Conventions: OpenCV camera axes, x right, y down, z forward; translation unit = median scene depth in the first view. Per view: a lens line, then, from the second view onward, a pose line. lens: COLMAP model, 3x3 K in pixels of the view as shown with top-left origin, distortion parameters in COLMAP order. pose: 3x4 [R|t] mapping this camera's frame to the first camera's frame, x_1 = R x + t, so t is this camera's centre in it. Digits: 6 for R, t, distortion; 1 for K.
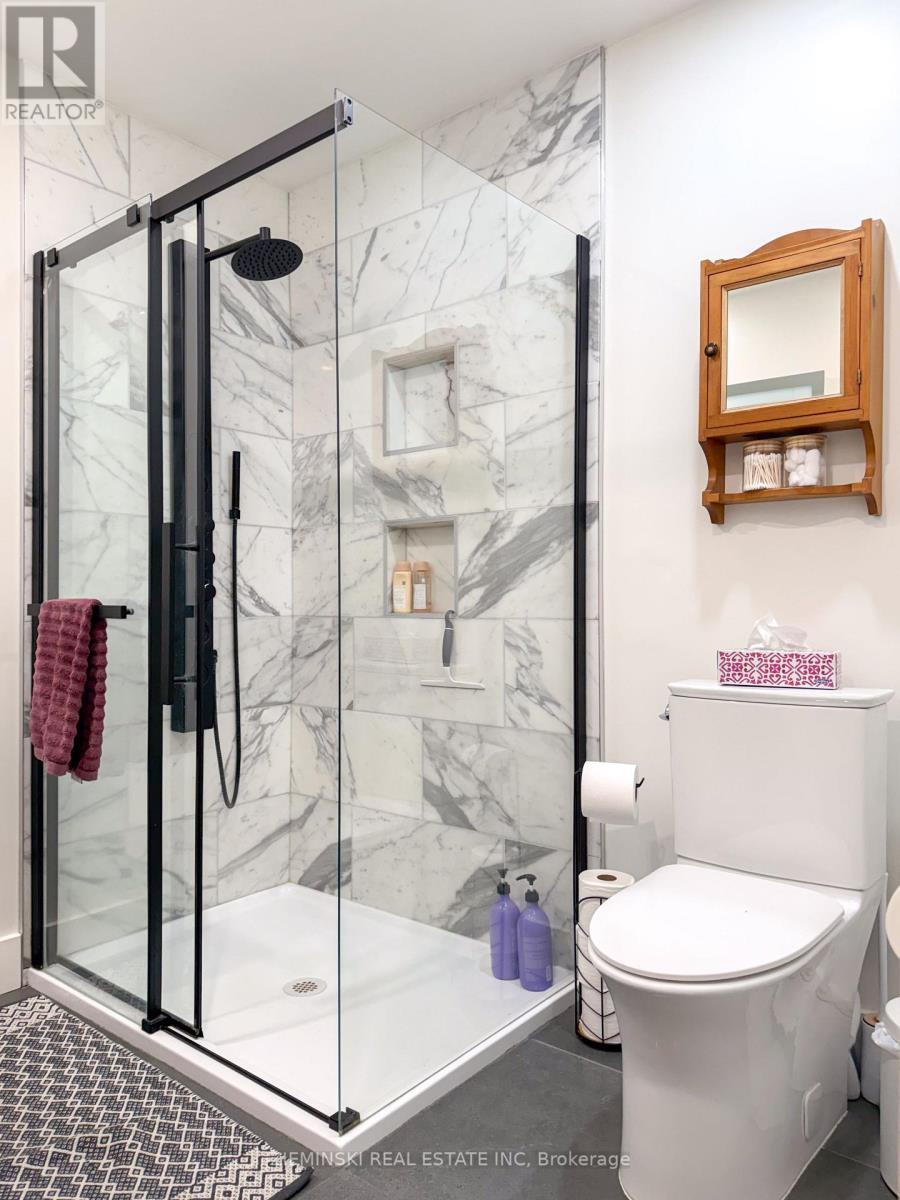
lens RADIAL K [[858.2, 0, 454.8], [0, 858.2, 605.0], [0, 0, 1]] dist [0.127875, -0.235625]
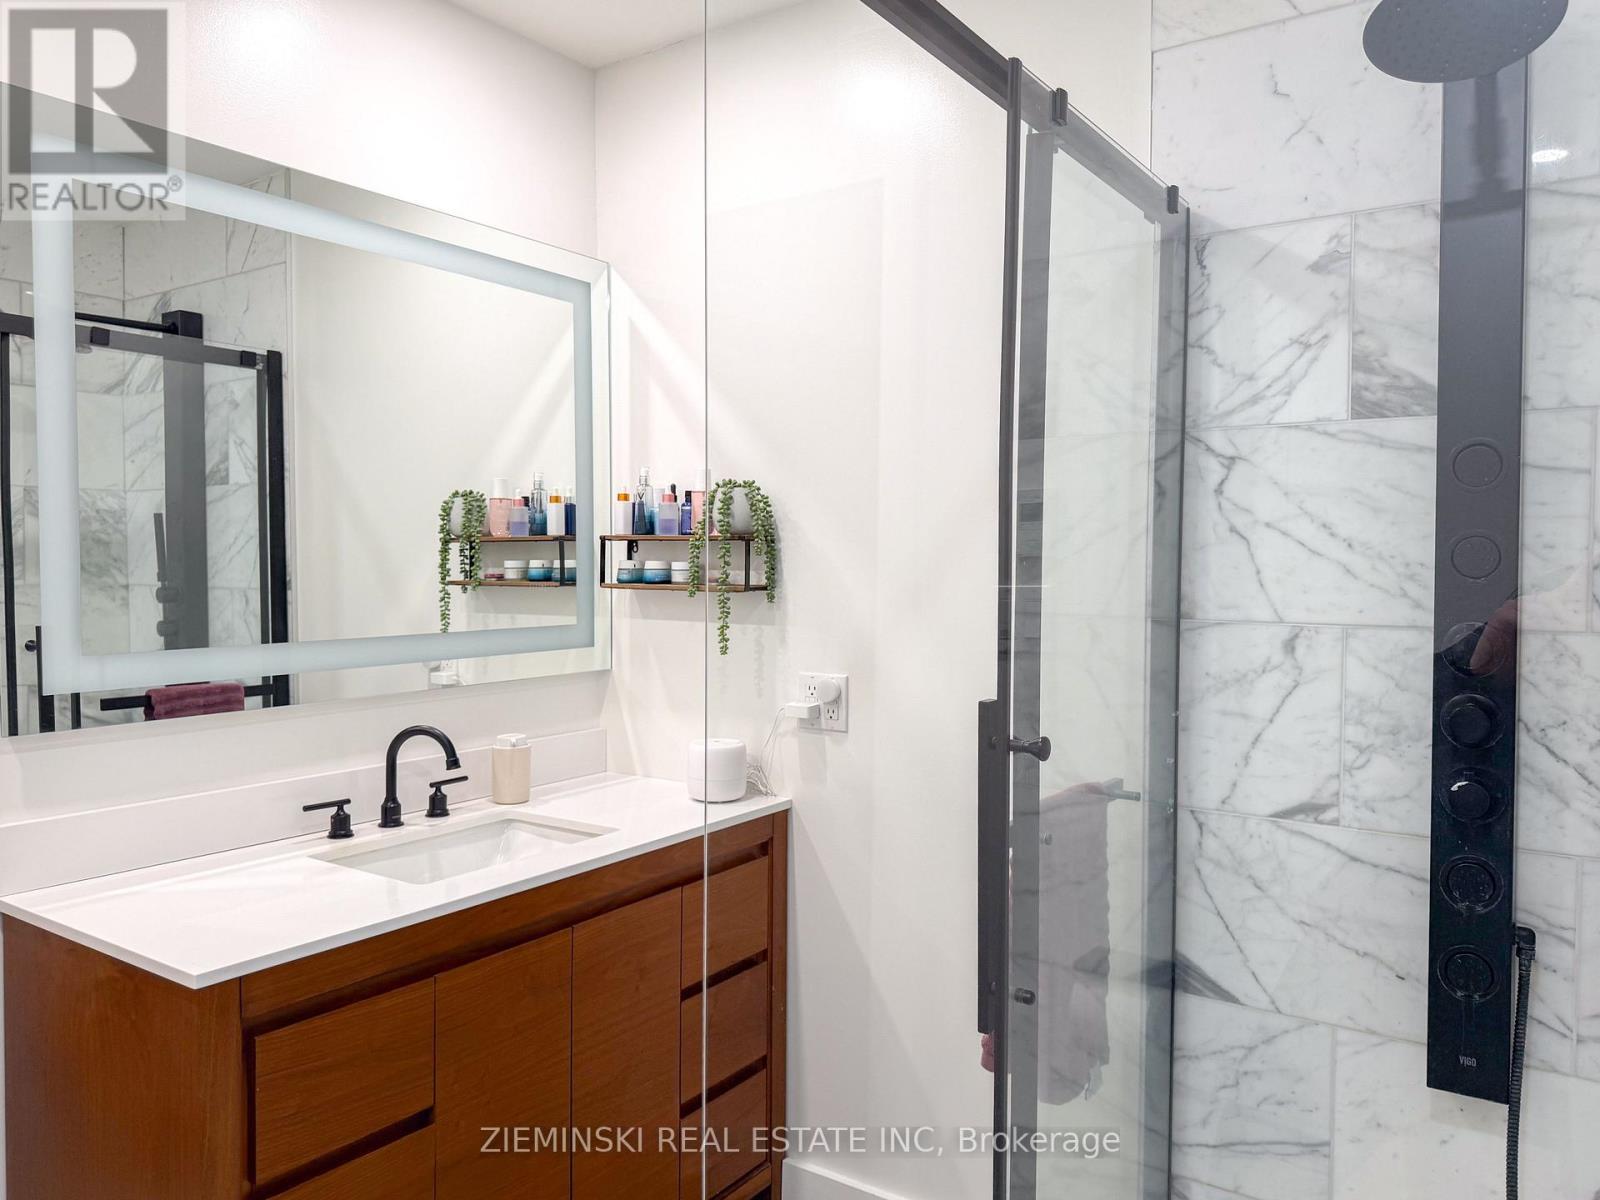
lens RADIAL K [[1144.3, 0, 800.0], [0, 1144.3, 600.0], [0, 0, 1]] dist [0.127875, -0.235625]
pose [[0.073569, 0.035559, -0.996656, 0.298408], [-0.008265, 0.999352, 0.035045, -0.145120], [0.997256, 0.005659, 0.073815, 0.652807]]
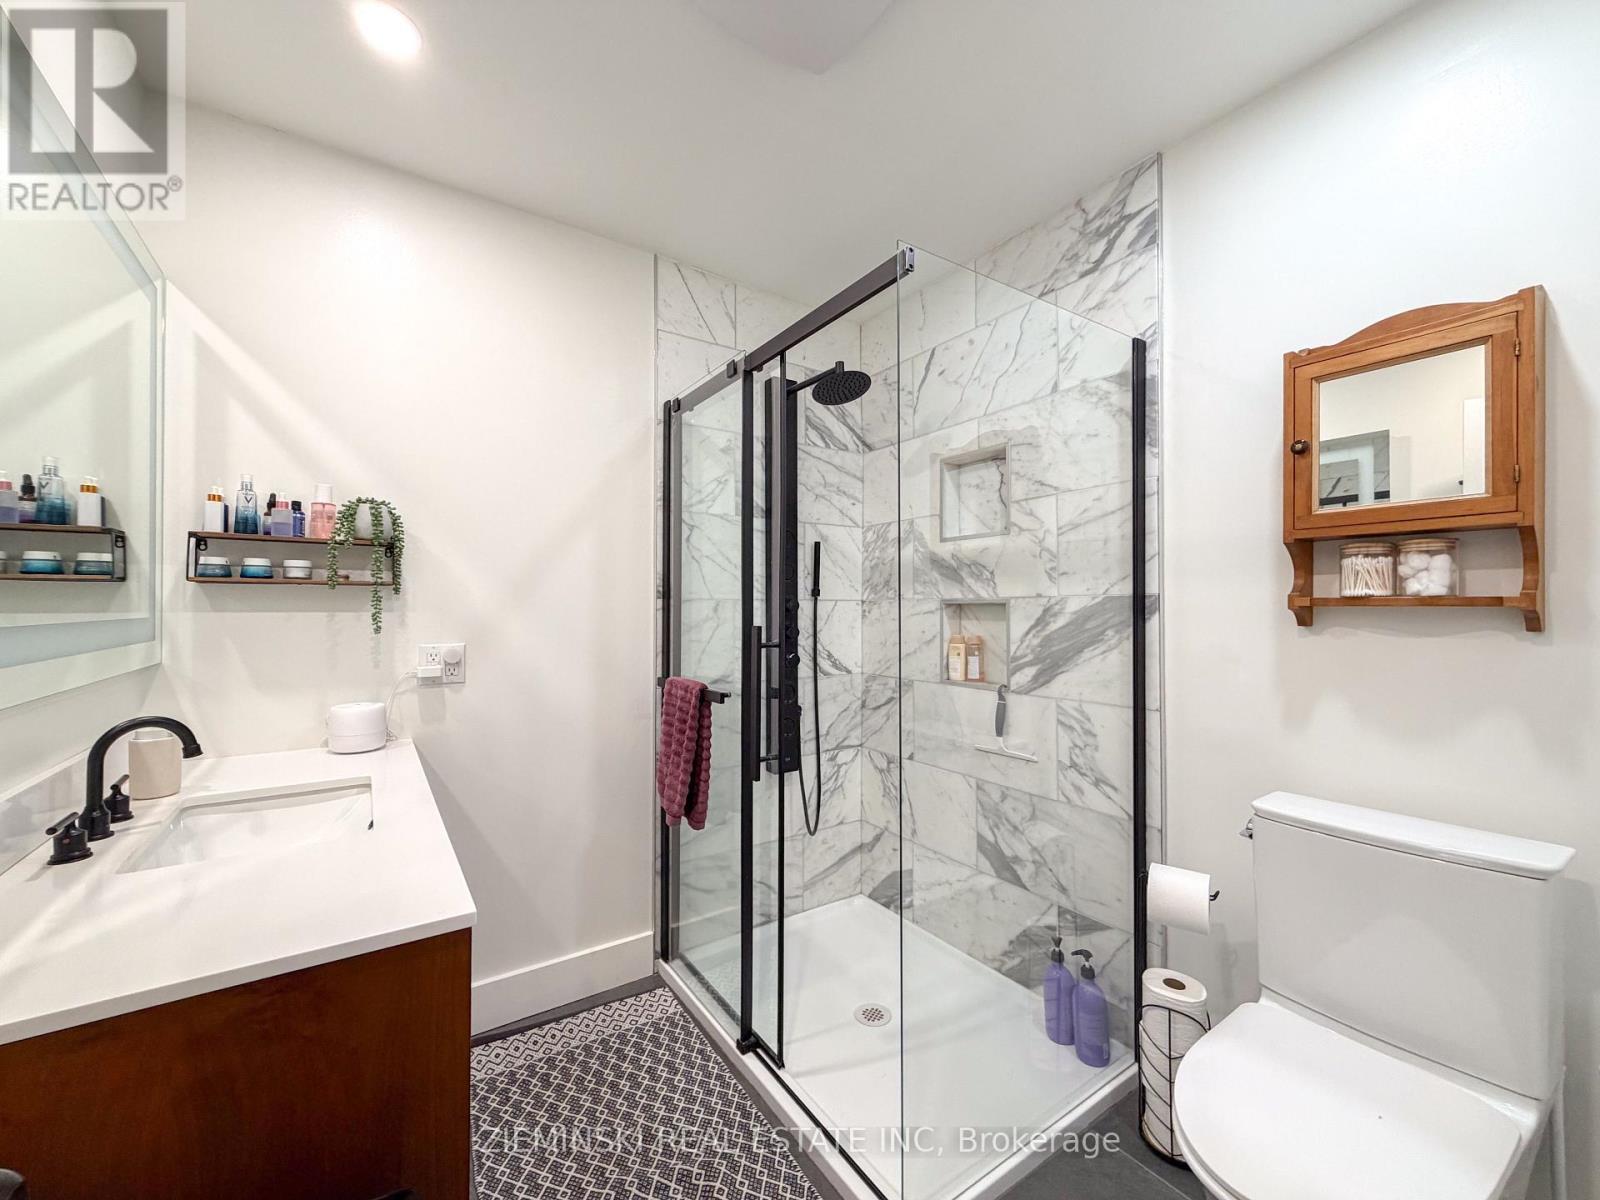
lens RADIAL K [[641.5, 0, 800.0], [0, 641.5, 600.0], [0, 0, 1]] dist [-0.000253, -0.000218]
pose [[0.957799, -0.002459, -0.287429, -0.018584], [-0.000987, 0.999929, -0.011841, -0.095549], [0.287438, 0.011625, 0.957729, 0.147922]]
